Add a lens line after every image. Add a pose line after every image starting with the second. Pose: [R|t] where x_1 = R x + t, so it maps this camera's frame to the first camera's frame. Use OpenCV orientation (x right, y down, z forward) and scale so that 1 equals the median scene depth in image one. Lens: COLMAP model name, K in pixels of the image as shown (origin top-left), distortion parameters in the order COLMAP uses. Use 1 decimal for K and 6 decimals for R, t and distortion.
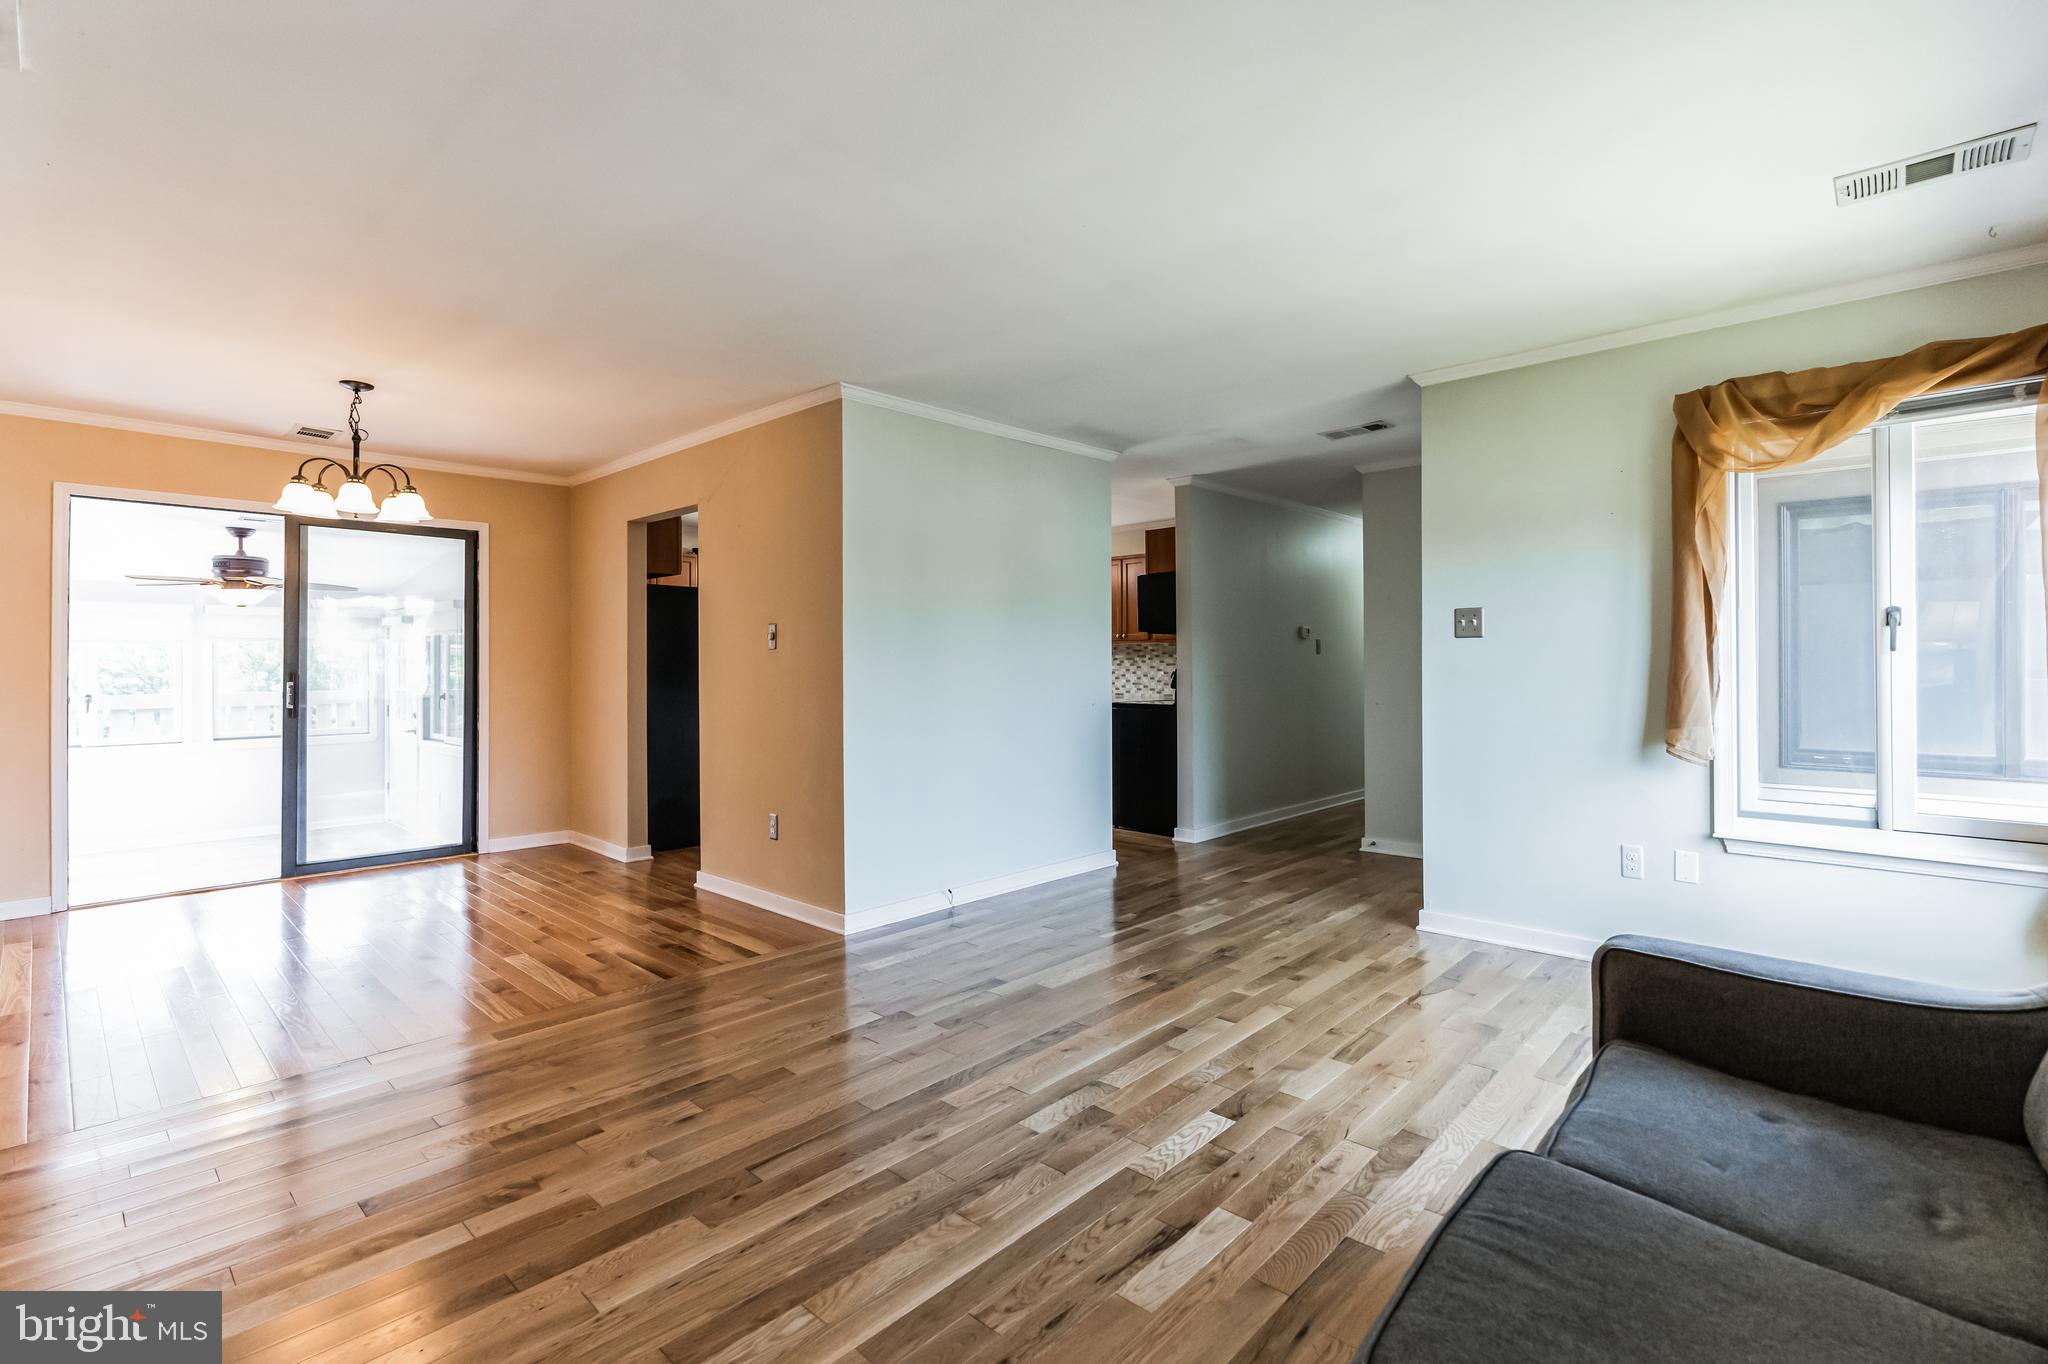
lens RADIAL K [[928.6, 0, 1017.2], [0, 928.6, 650.9], [0, 0, 1]] dist [-0.014221, 0.000036]
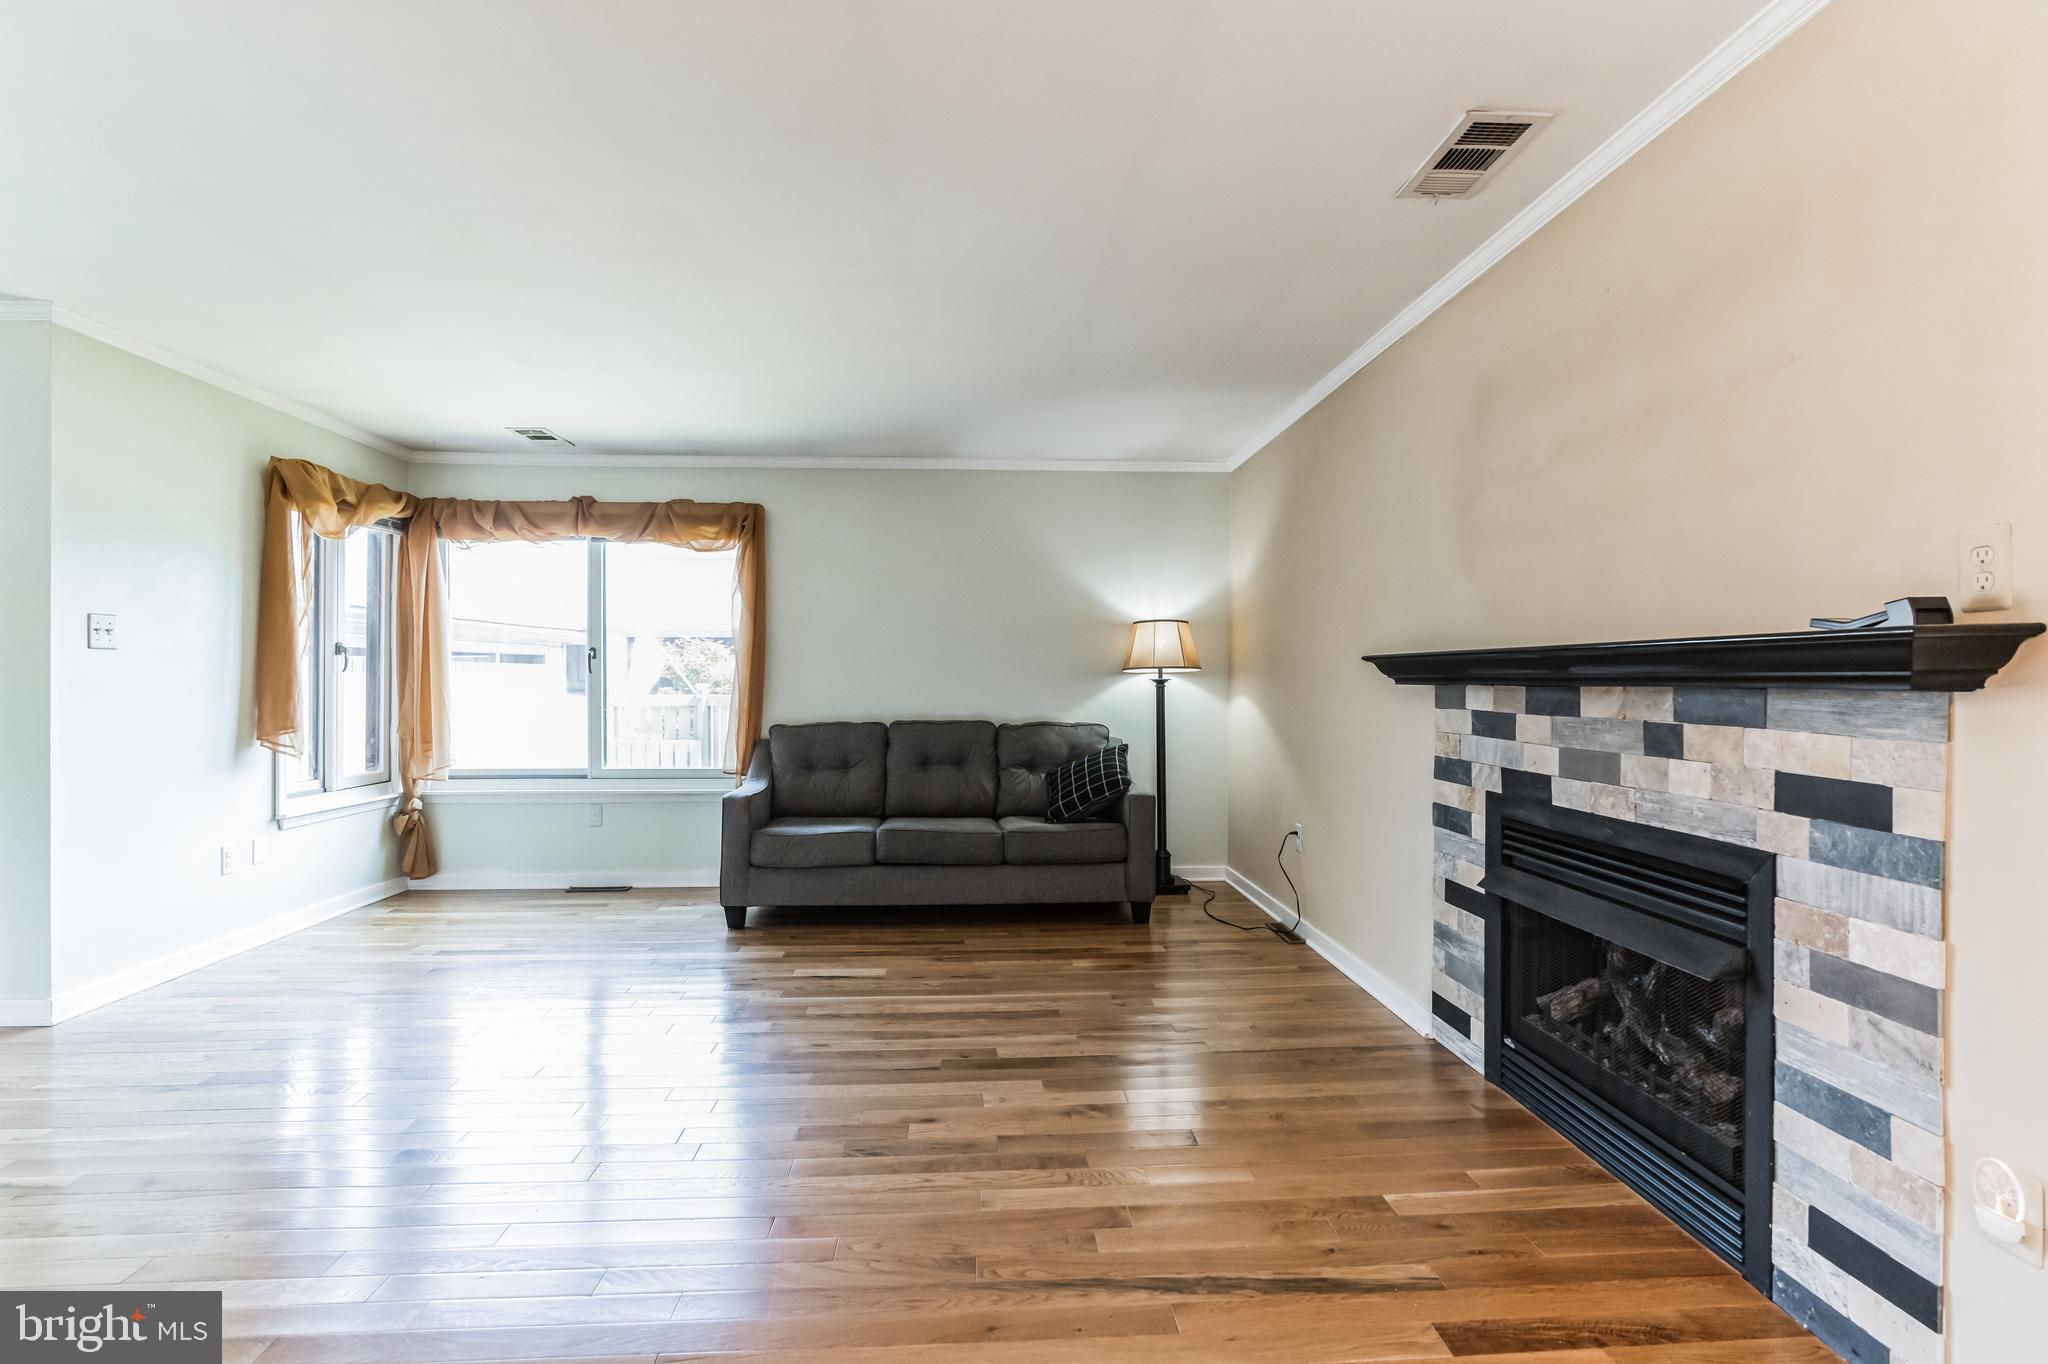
lens RADIAL K [[933.4, 0, 1017.1], [0, 933.4, 680.9], [0, 0, 1]] dist [-0.006832, 0.000356]
pose [[-0.724813, 0.003410, 0.688937, -0.545429], [-0.006134, 0.999916, -0.011402, 0.015166], [-0.688918, -0.012490, -0.724731, 0.807177]]
